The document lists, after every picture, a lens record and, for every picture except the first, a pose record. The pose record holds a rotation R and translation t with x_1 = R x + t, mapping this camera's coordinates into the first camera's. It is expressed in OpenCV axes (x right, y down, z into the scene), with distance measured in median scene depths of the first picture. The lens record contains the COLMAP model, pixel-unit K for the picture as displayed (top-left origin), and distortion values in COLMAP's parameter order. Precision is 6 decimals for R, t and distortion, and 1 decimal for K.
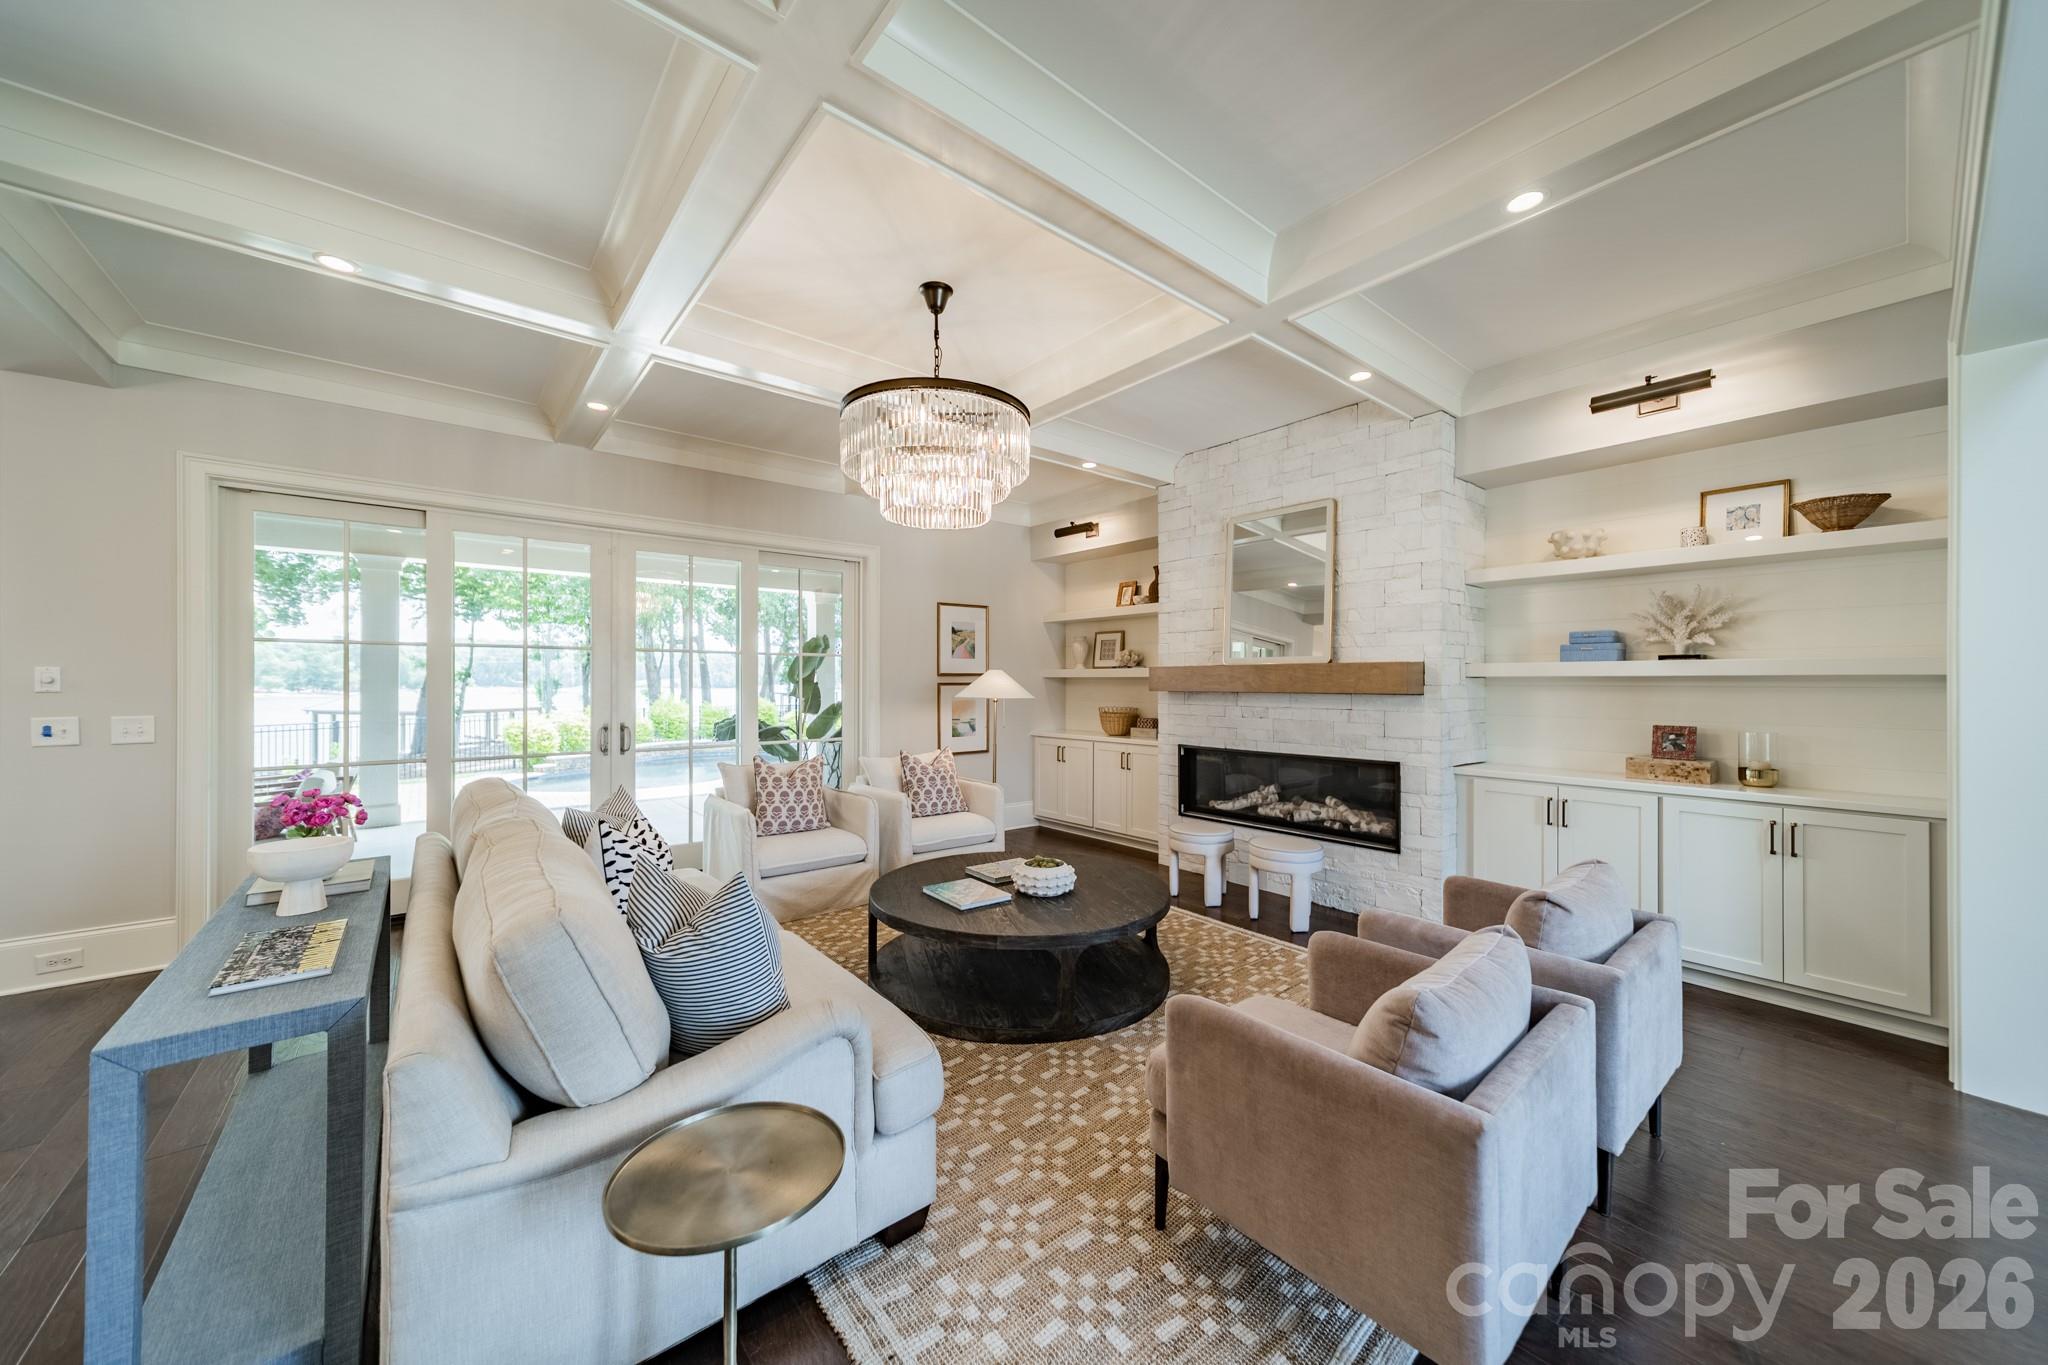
lens RADIAL K [[724.2, 0, 1019.7], [0, 724.2, 678.3], [0, 0, 1]] dist [0.009315, 0.000504]
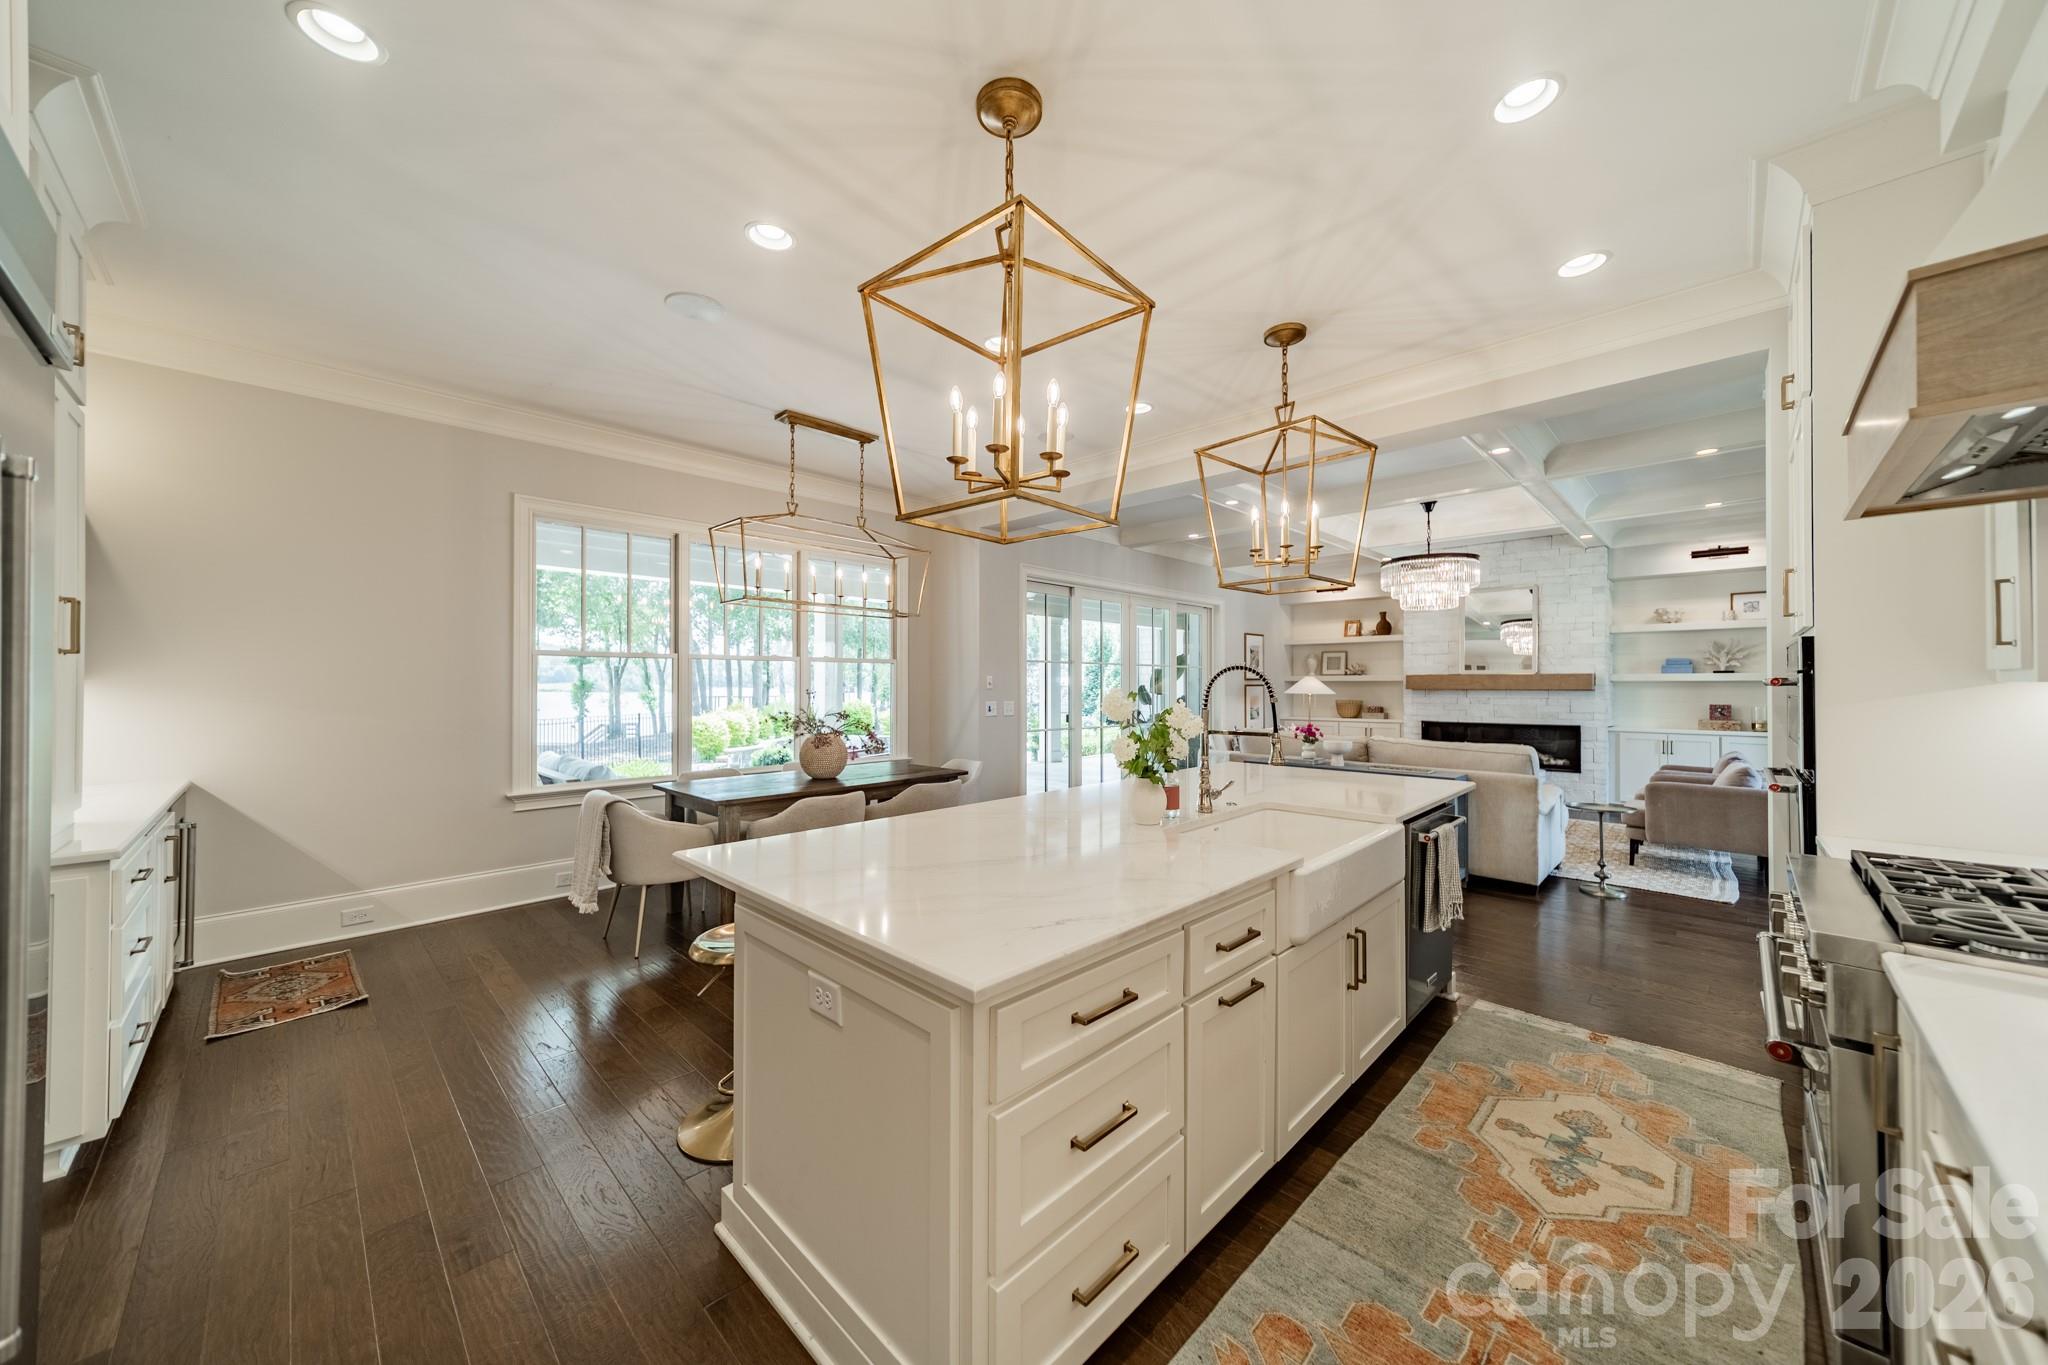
lens RADIAL K [[724.2, 0, 1025.7], [0, 724.2, 675.9], [0, 0, 1]] dist [0.009315, 0.000504]
pose [[0.993973, 0.001293, 0.109618, -1.174691], [-0.000282, 0.999957, -0.009237, 0.002245], [-0.109625, 0.009150, 0.993931, -0.774186]]
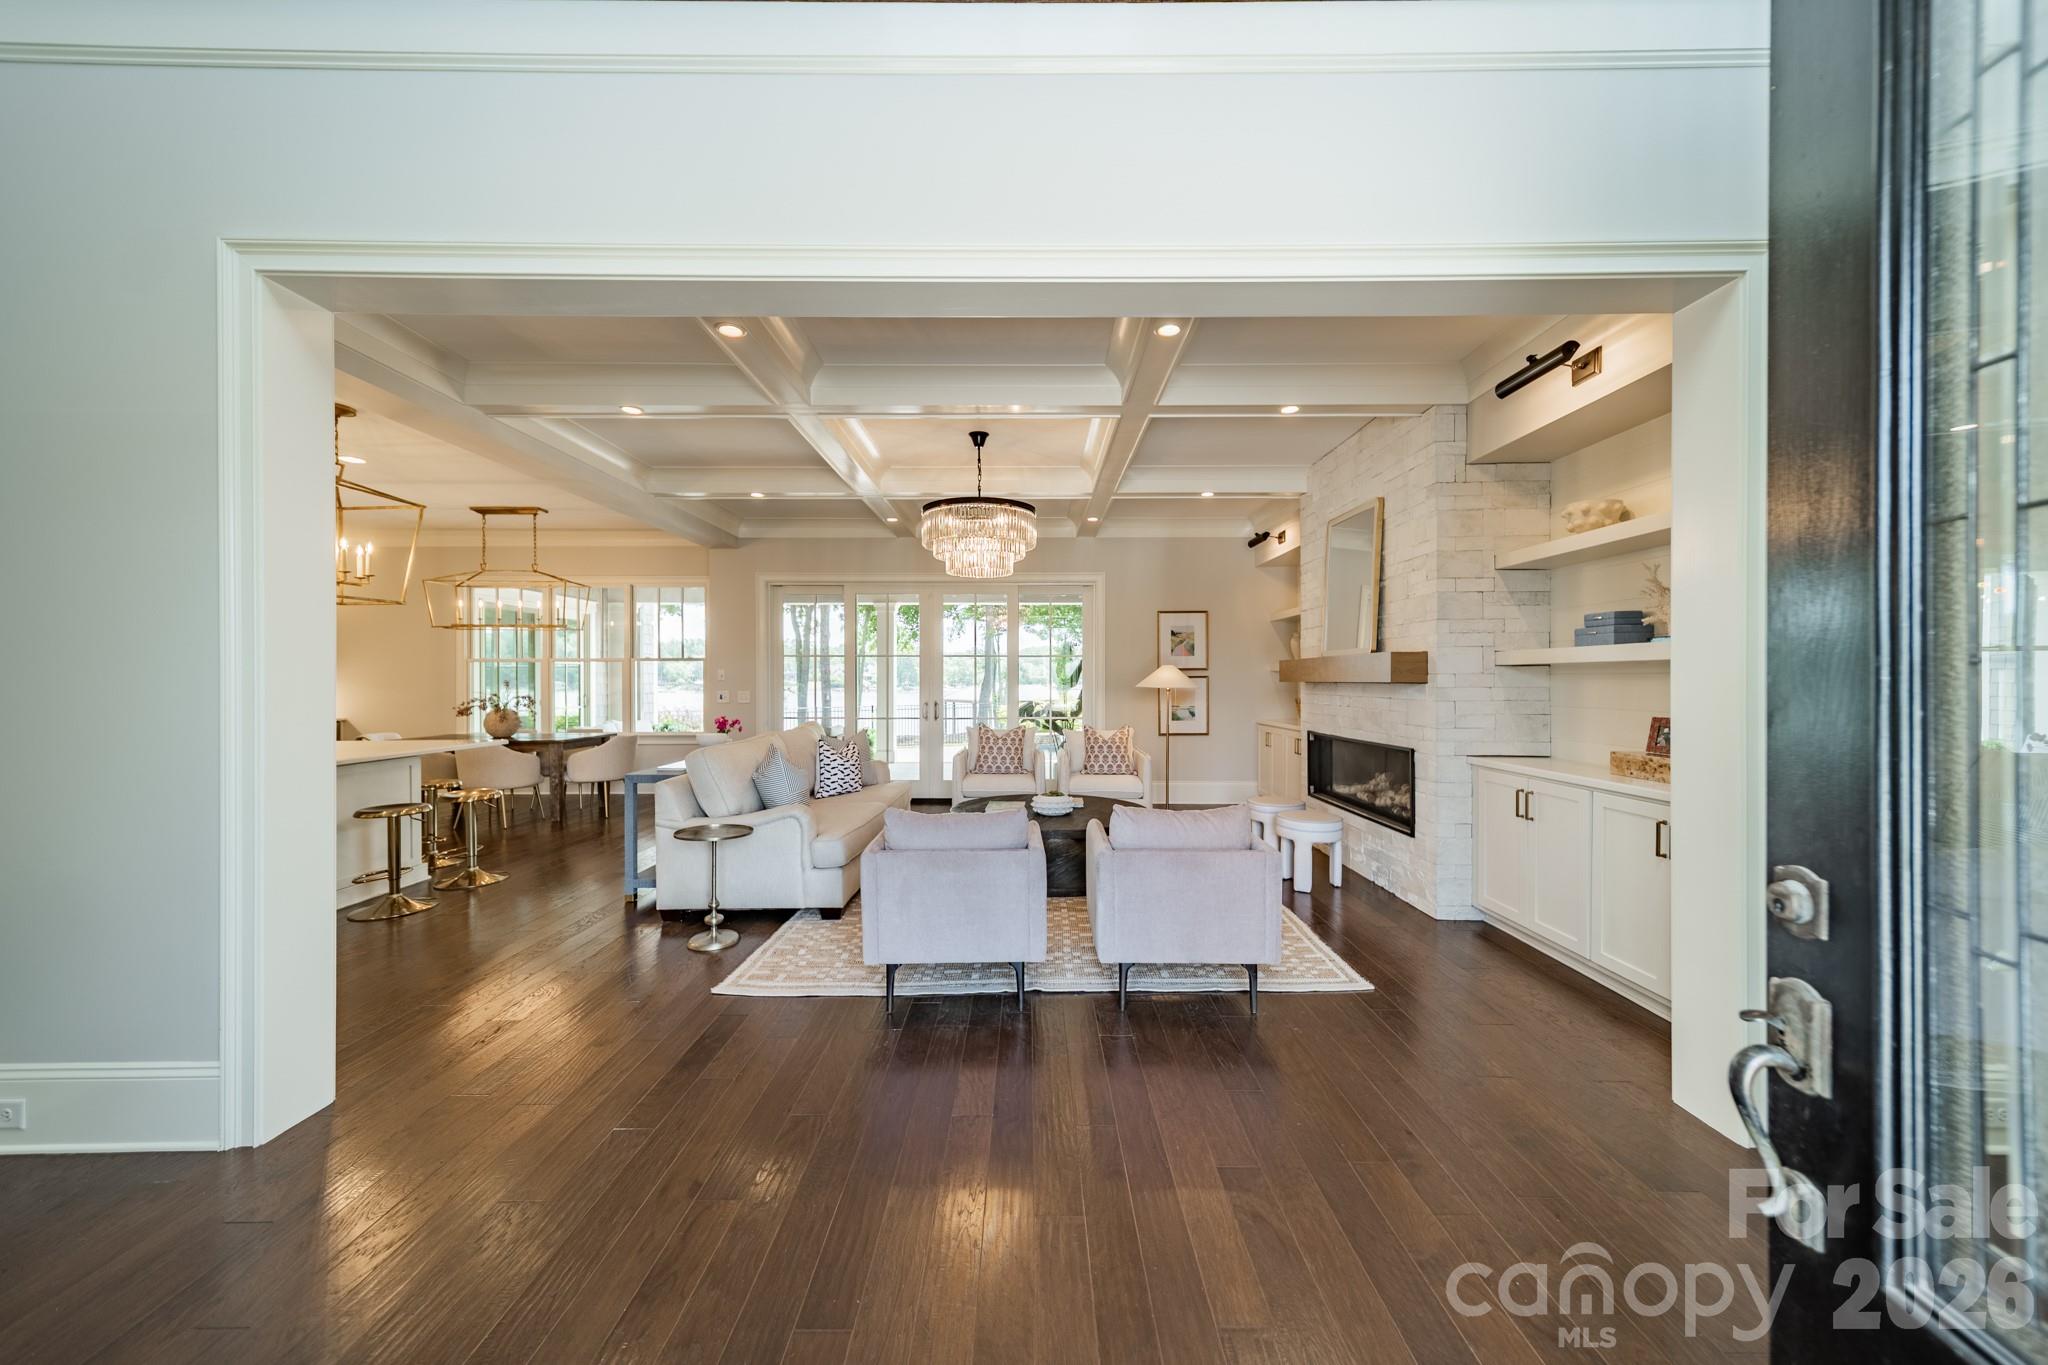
lens RADIAL K [[724.2, 0, 1024.0], [0, 724.2, 679.1], [0, 0, 1]] dist [0.009315, 0.000504]
pose [[0.768895, -0.002220, -0.639372, 0.775415], [0.004320, 0.999989, 0.001722, 0.012403], [0.639361, -0.004086, 0.768896, -0.150342]]
